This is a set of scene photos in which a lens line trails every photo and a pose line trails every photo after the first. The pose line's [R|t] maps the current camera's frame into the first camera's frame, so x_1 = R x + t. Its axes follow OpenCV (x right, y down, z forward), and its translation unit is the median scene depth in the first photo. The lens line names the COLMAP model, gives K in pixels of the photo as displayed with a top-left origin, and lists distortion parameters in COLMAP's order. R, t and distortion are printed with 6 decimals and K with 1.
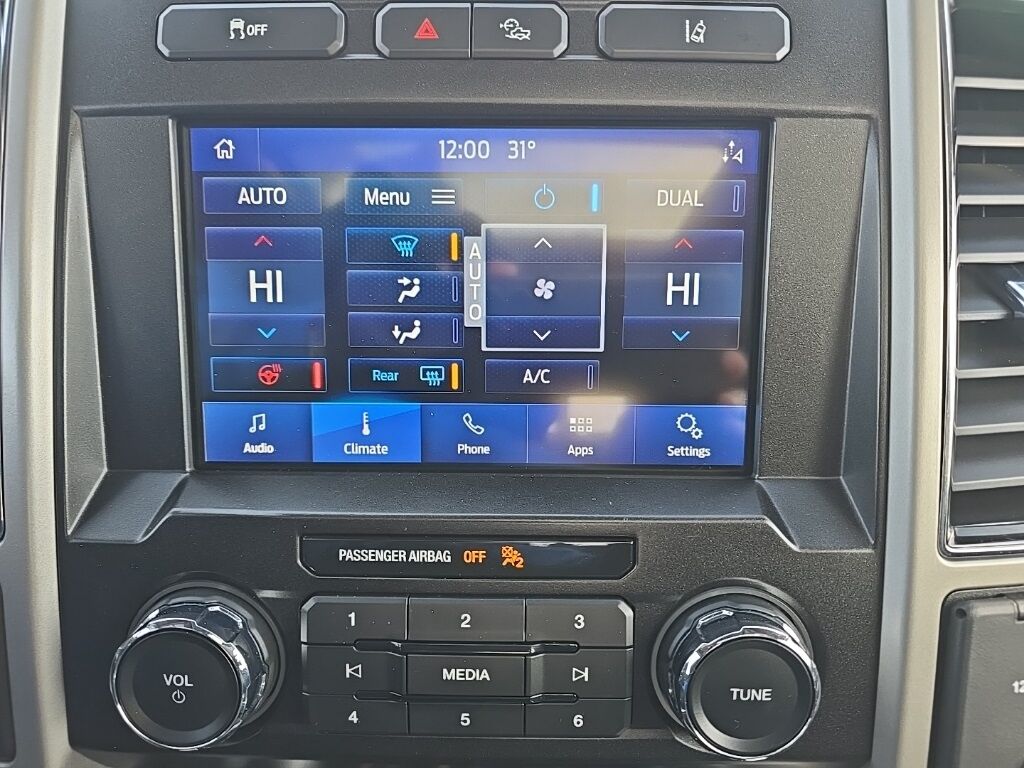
lens RADIAL K [[776.1, 0, 501.0], [0, 776.1, 379.2], [0, 0, 1]] dist [0.004303, -0.027908]
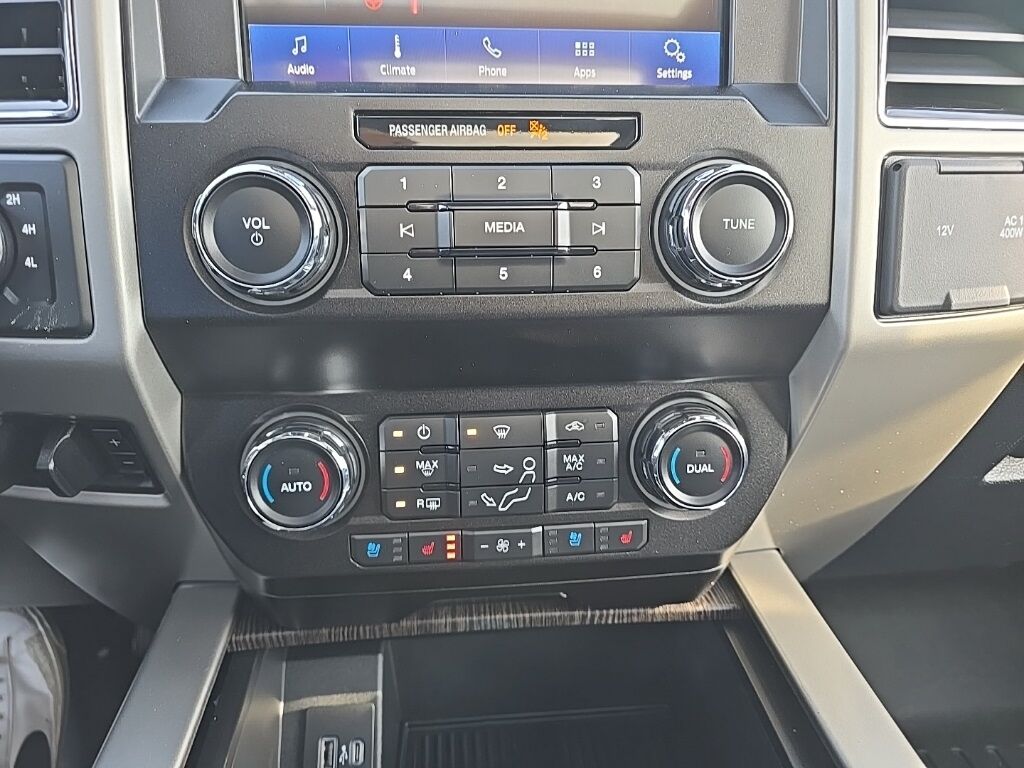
lens RADIAL K [[776.1, 0, 521.9], [0, 776.1, 400.8], [0, 0, 1]] dist [0.004303, -0.027908]
pose [[0.991361, -0.045768, 0.122914, -0.172483], [0.040410, 0.998136, 0.045736, 0.579893], [-0.124778, -0.040374, 0.991363, -0.178473]]
